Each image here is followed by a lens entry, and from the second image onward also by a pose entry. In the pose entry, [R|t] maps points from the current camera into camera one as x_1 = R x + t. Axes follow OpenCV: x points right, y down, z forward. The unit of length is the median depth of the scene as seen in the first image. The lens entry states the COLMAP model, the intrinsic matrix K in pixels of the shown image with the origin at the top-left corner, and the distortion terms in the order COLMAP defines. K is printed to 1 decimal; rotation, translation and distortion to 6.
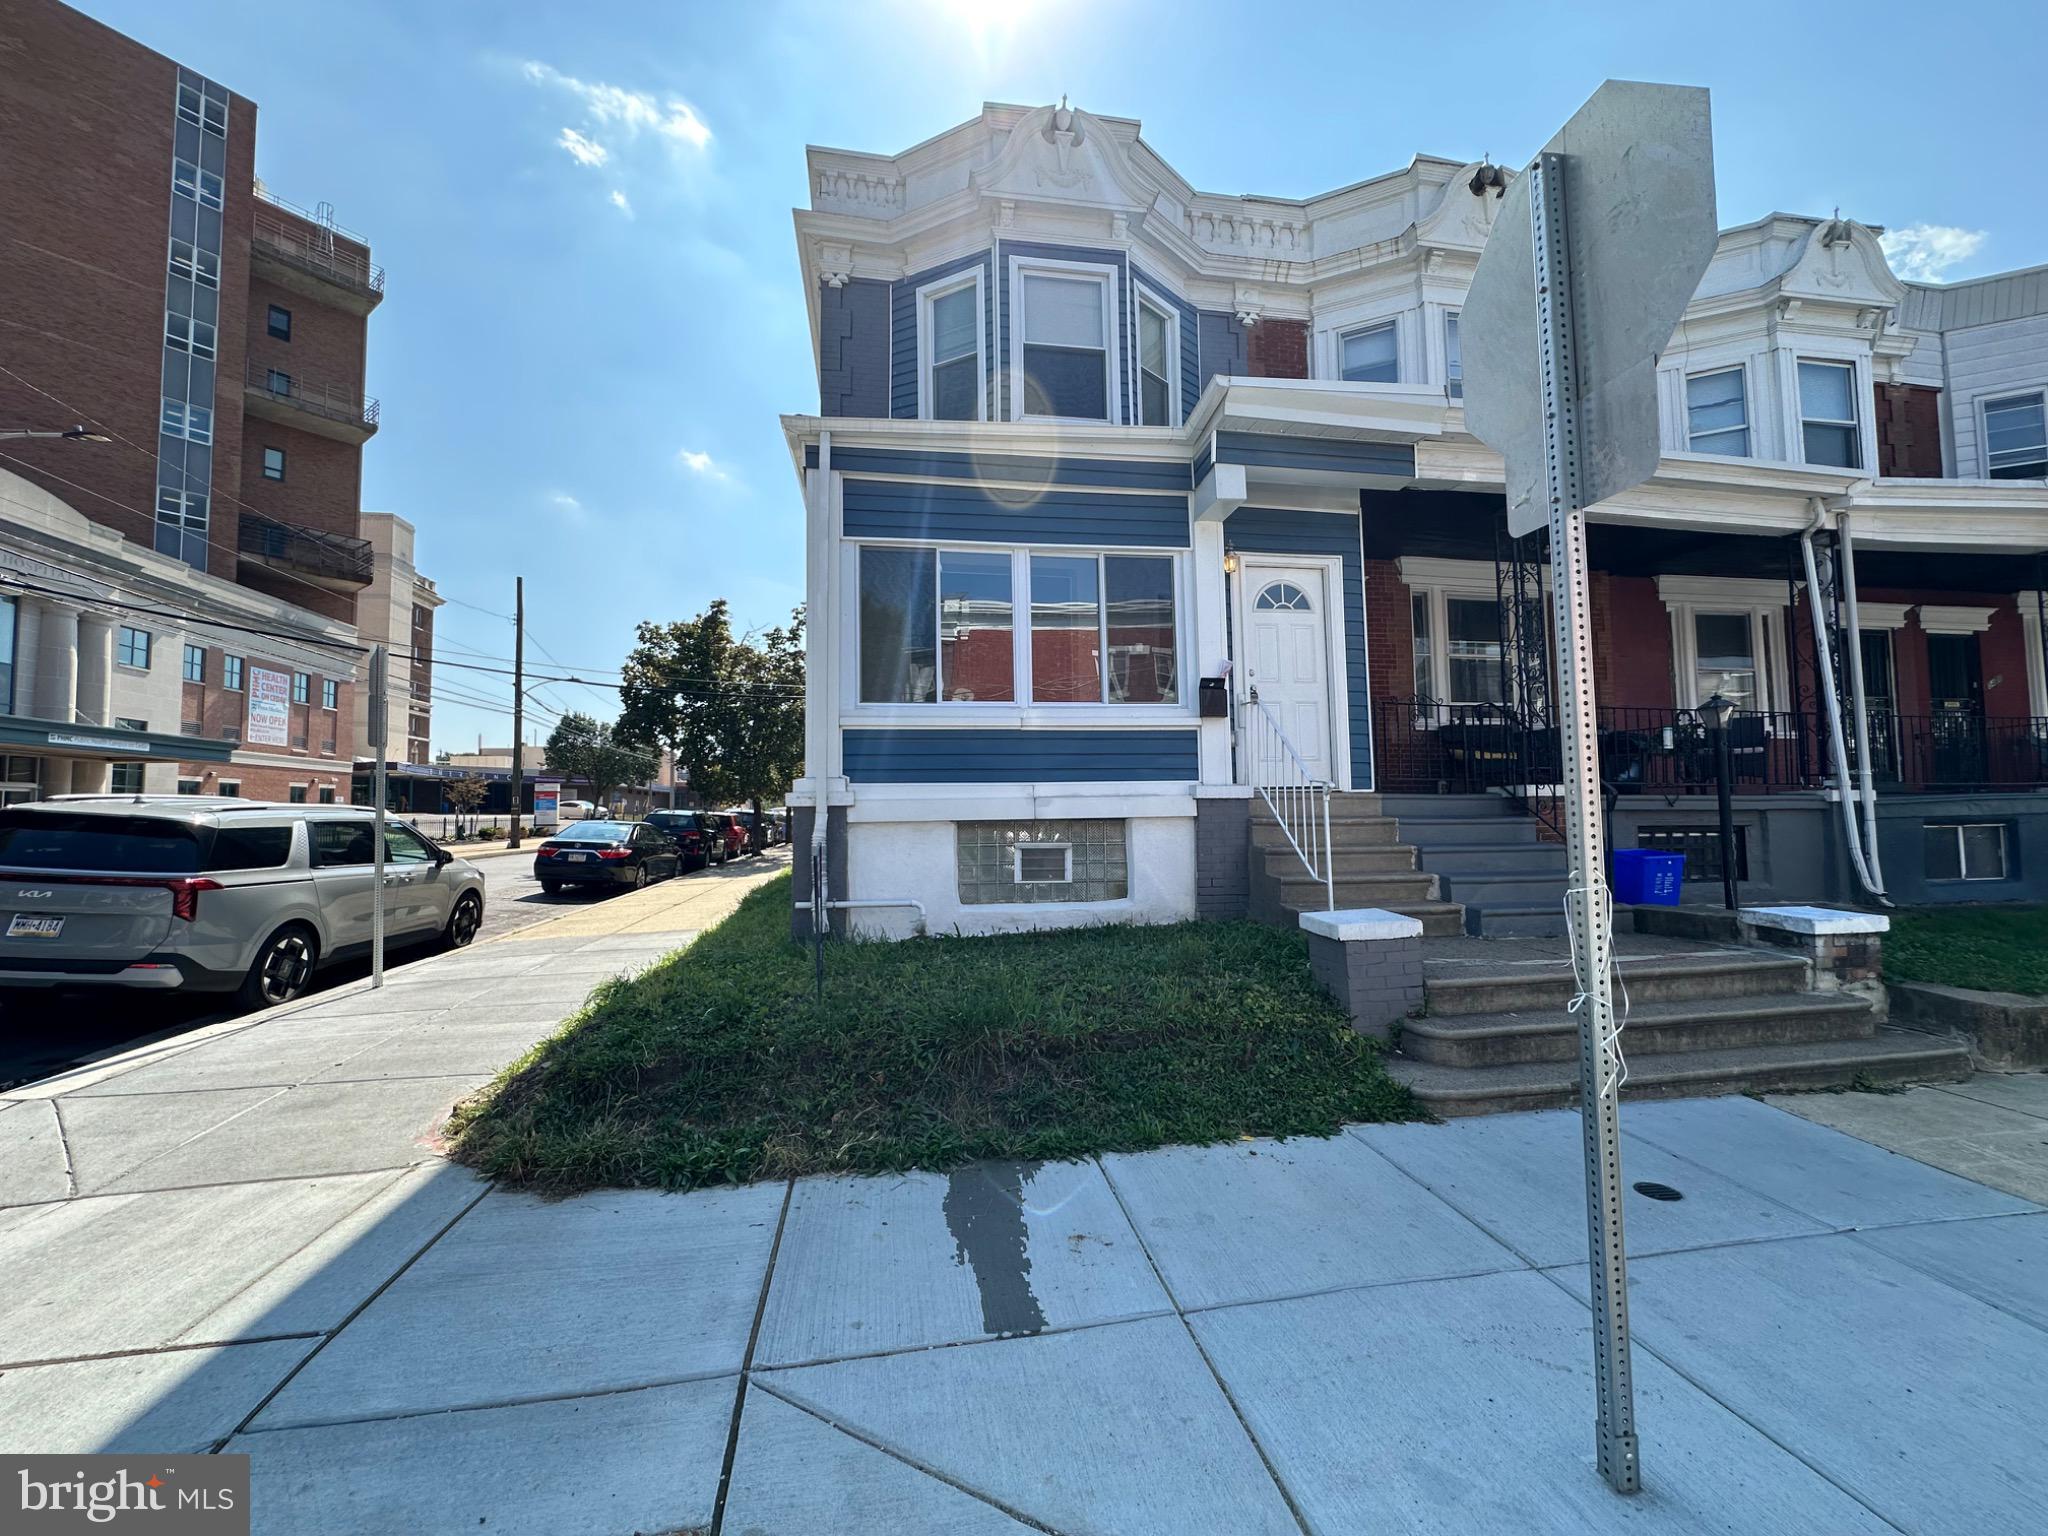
lens RADIAL K [[820.7, 0, 1023.6], [0, 820.7, 769.7], [0, 0, 1]] dist [-0.006767, 0.001963]
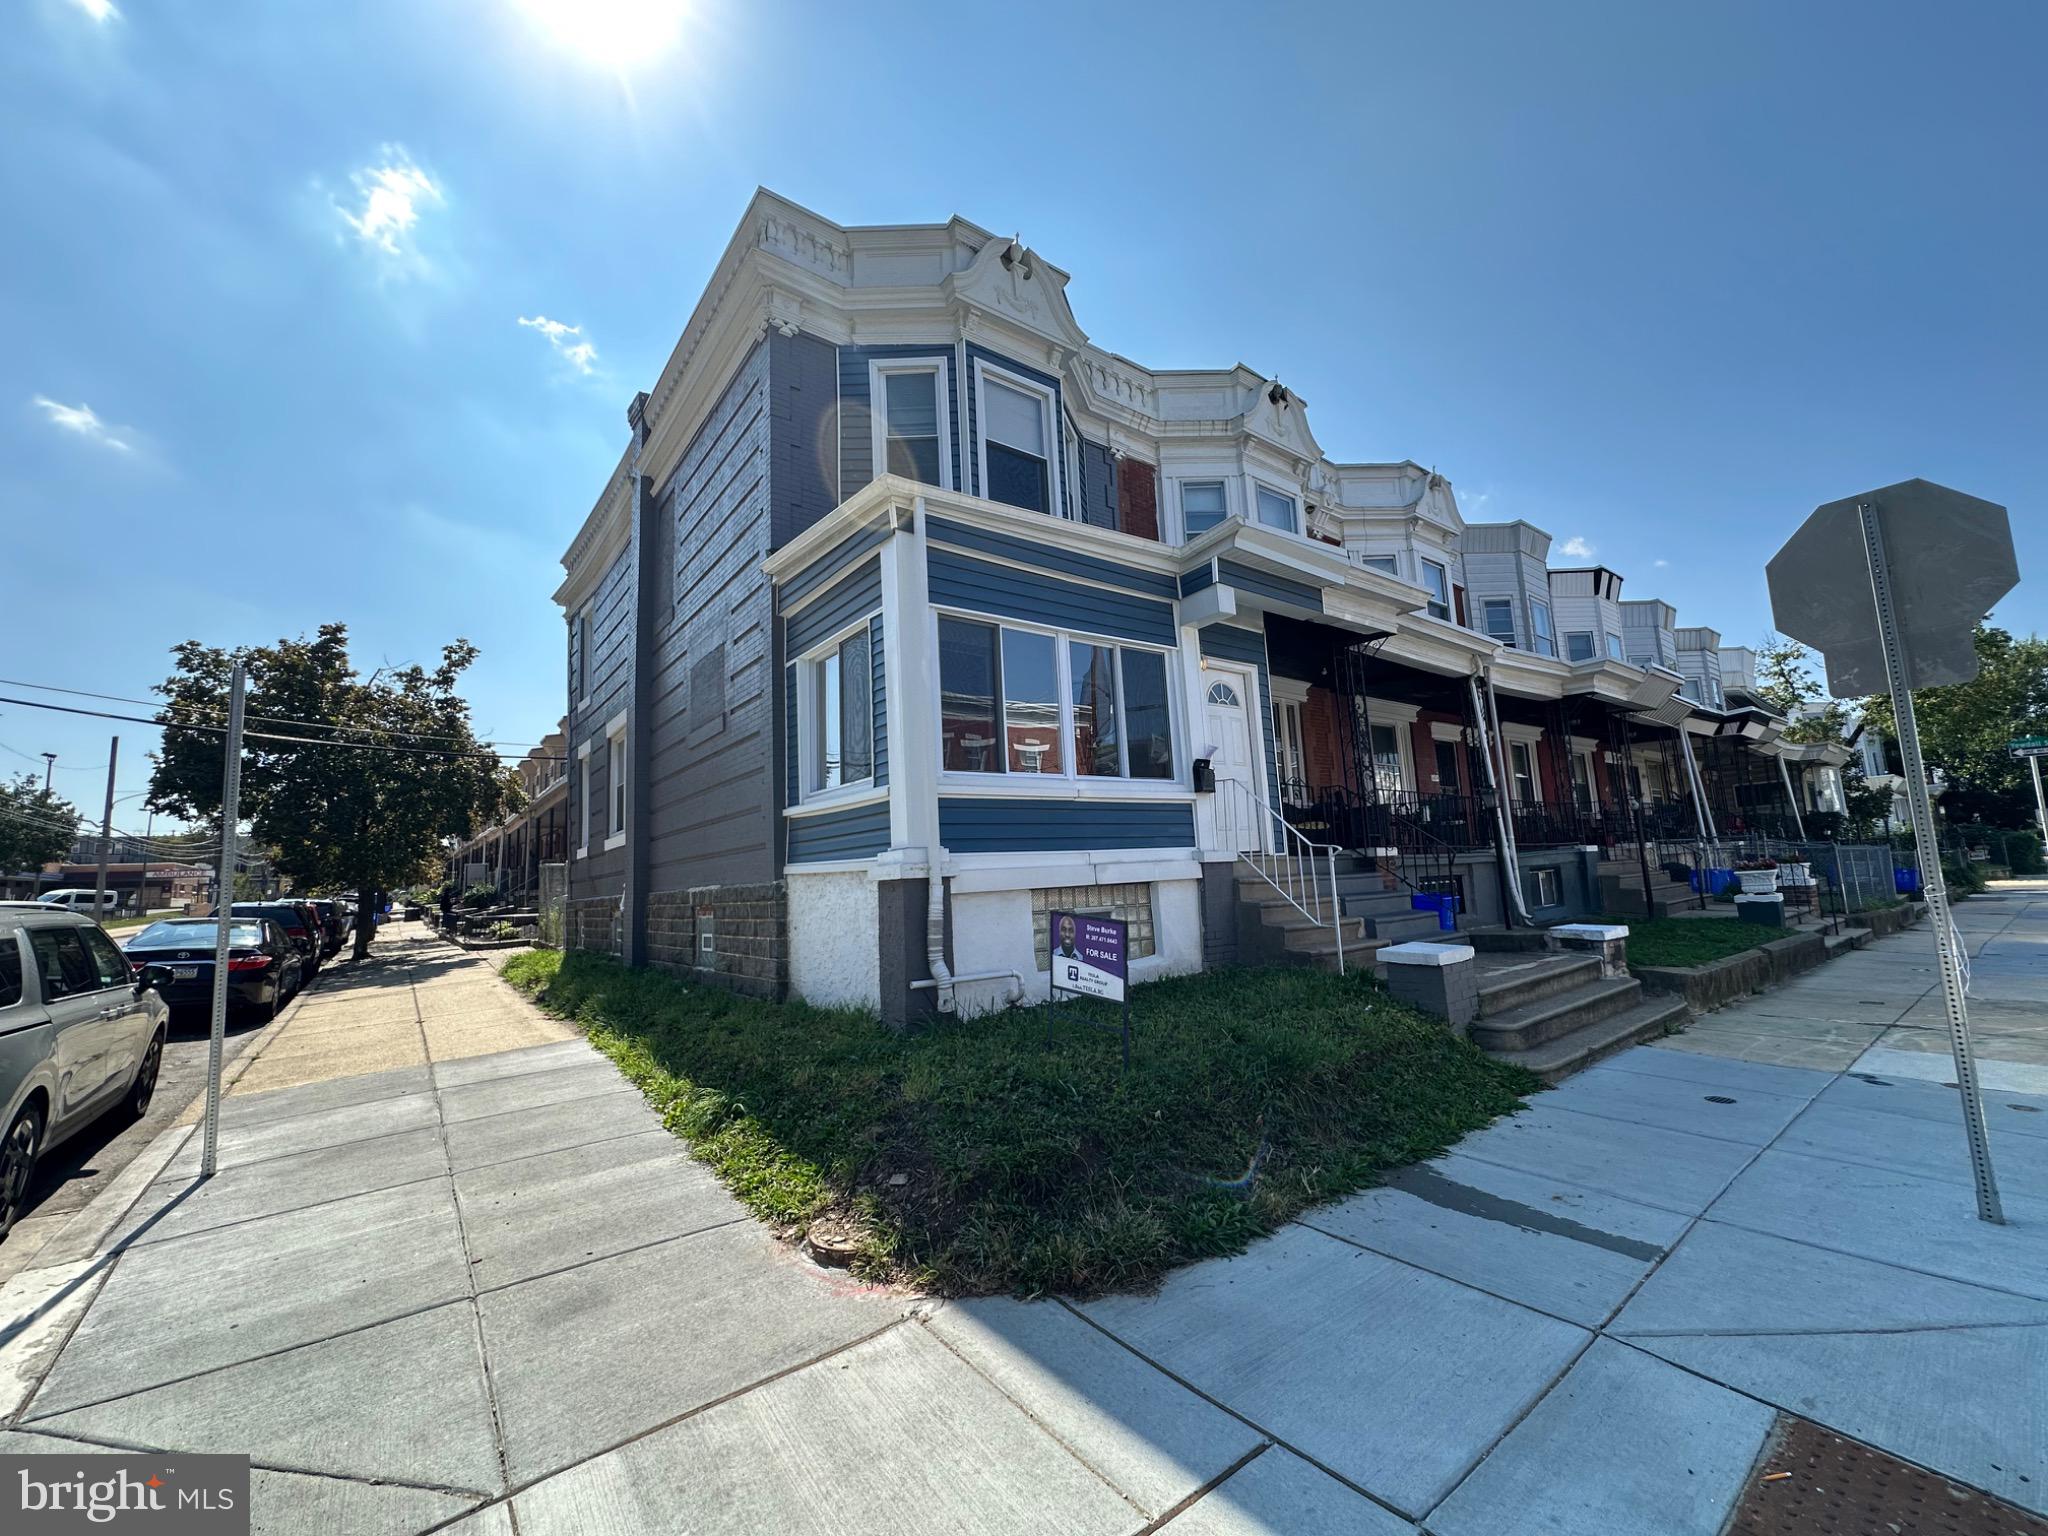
lens RADIAL K [[820.7, 0, 1027.7], [0, 820.7, 767.5], [0, 0, 1]] dist [-0.006767, 0.001963]
pose [[0.882858, 0.034473, 0.468373, -0.538418], [0.007953, 0.996062, -0.088303, 0.001721], [-0.469572, 0.081684, 0.879107, 0.085739]]
